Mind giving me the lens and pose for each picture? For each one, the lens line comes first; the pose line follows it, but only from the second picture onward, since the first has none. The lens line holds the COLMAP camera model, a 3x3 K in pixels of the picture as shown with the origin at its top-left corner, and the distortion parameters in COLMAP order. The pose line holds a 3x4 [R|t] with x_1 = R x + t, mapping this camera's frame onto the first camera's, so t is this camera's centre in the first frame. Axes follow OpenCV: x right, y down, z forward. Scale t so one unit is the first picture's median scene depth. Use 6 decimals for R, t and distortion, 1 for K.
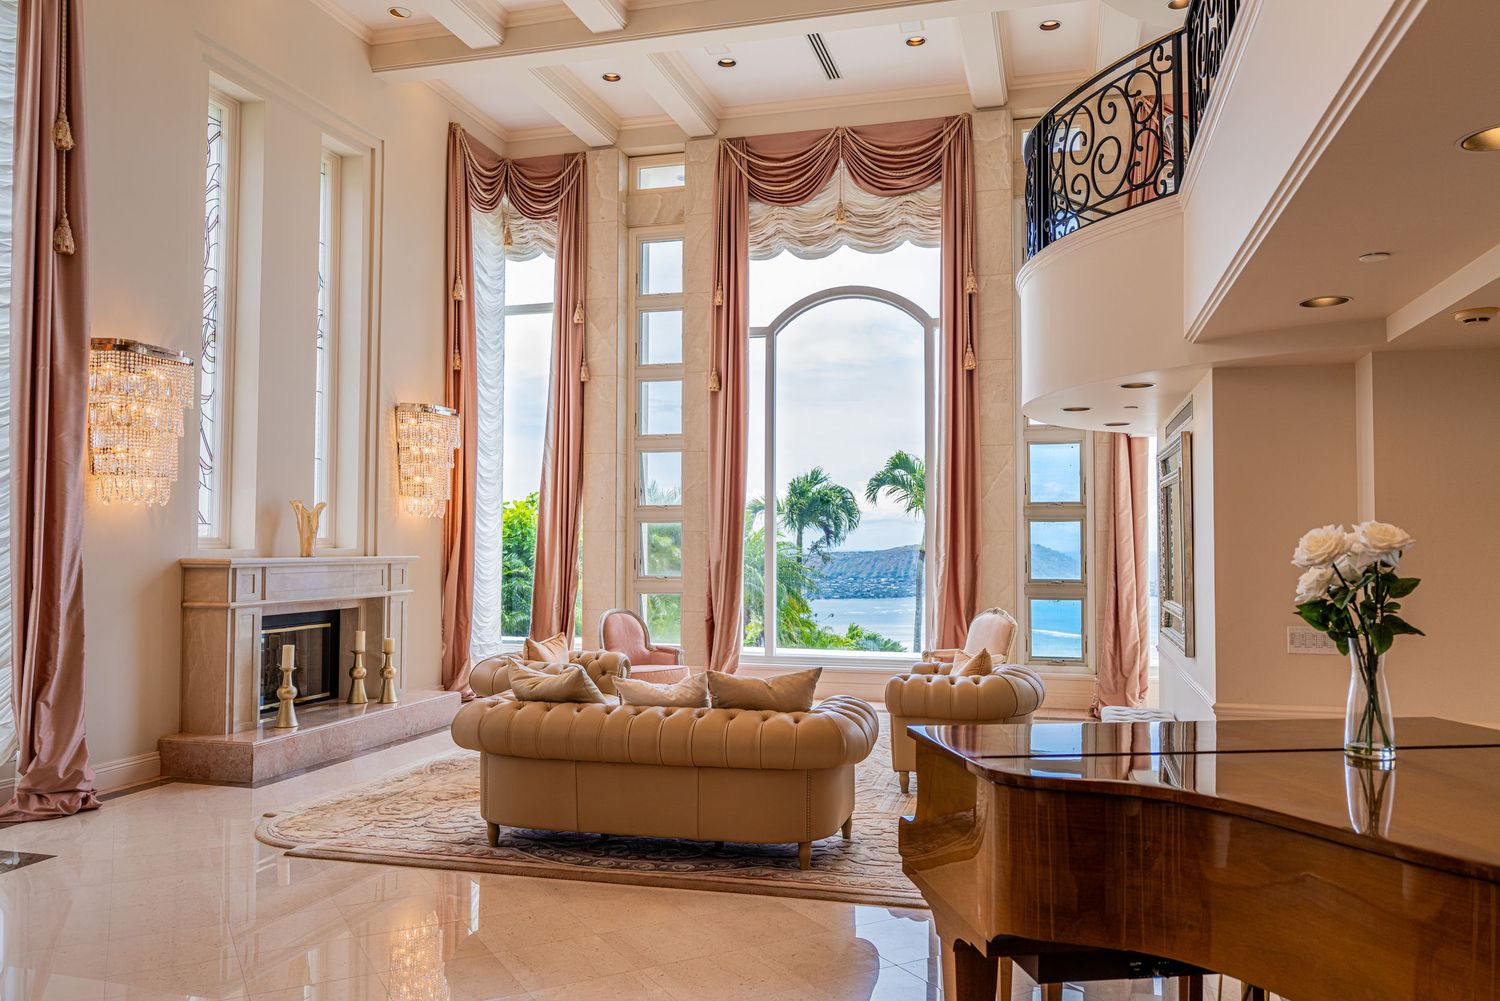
lens RADIAL K [[1127.0, 0, 746.8], [0, 1127.0, 494.8], [0, 0, 1]] dist [0.004875, 0.001011]
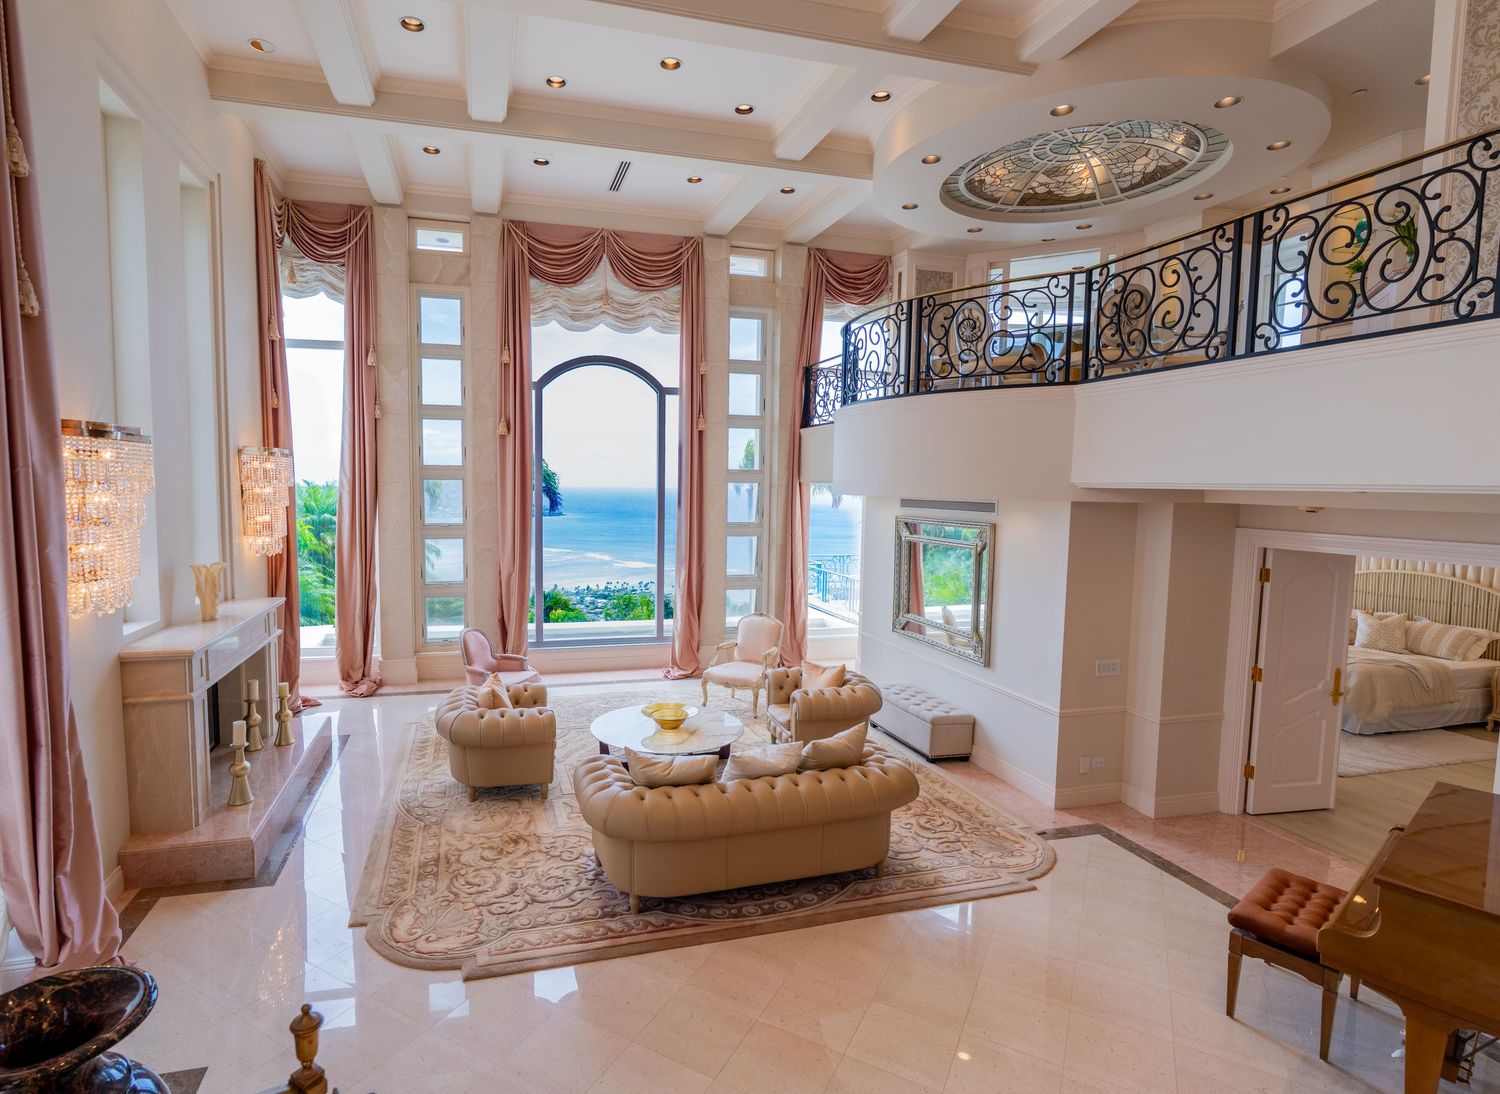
lens RADIAL K [[770.0, 0, 698.0], [0, 770.0, 545.9], [0, 0, 1]] dist [-0.006402, 0.003889]
pose [[0.862157, -0.032280, 0.505611, -0.336396], [-0.030363, 0.992883, 0.115162, -0.092392], [-0.505730, -0.114640, 0.855041, 0.207027]]
